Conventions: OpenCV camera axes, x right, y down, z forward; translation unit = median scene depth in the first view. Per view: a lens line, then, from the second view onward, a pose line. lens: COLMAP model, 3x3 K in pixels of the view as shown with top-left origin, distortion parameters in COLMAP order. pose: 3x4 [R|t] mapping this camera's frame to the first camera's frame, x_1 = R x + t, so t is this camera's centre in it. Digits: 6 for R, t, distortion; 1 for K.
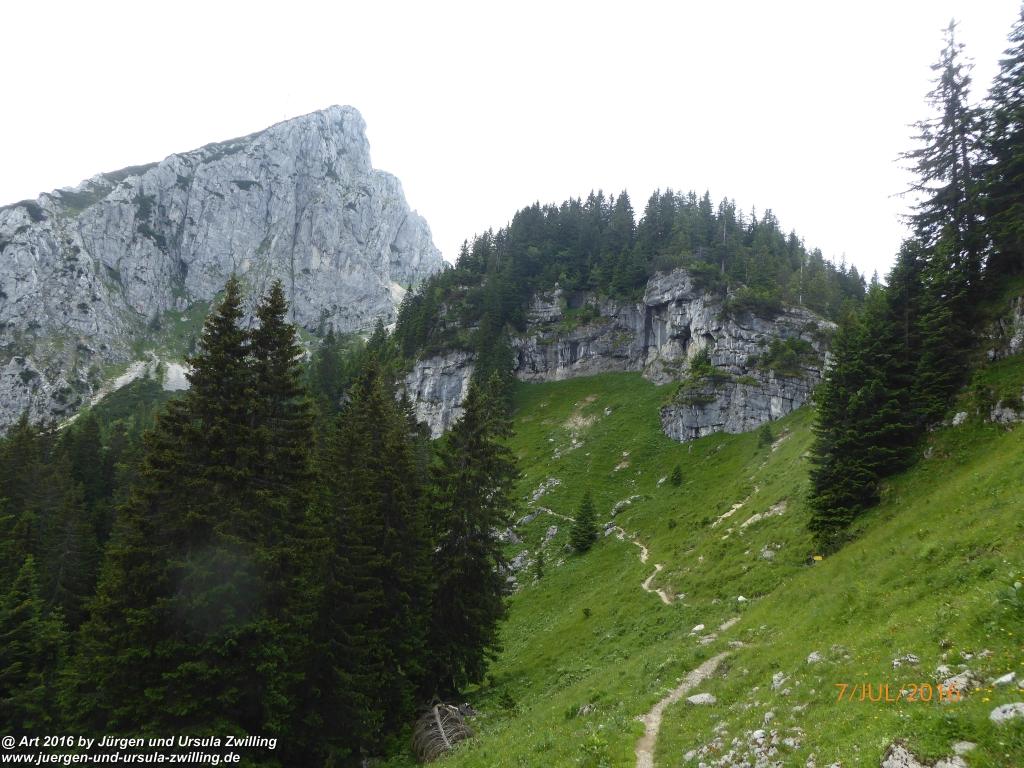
lens RADIAL K [[736.2, 0, 519.8], [0, 736.2, 381.5], [0, 0, 1]] dist [-0.024795, 0.009656]
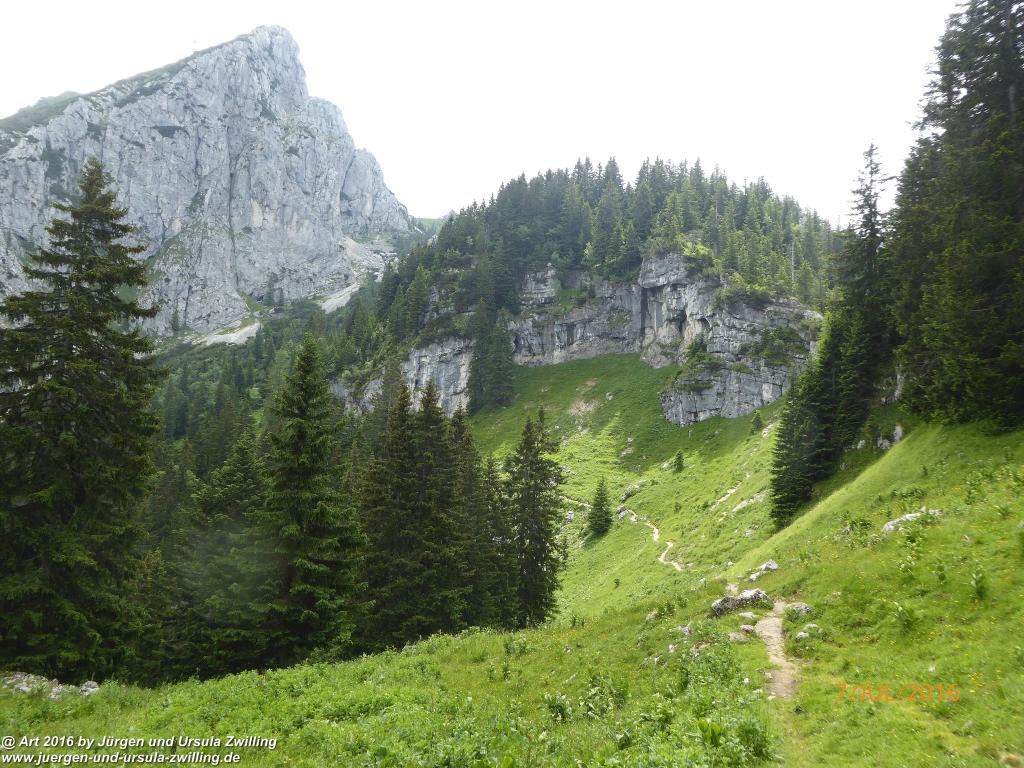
lens RADIAL K [[877.7, 0, 519.6], [0, 877.7, 381.0], [0, 0, 1]] dist [0.003710, -0.002425]
pose [[0.998097, -0.047572, 0.039227, -0.048665], [0.045174, 0.997181, 0.059912, -0.054727], [-0.041966, -0.058026, 0.997433, -0.202211]]
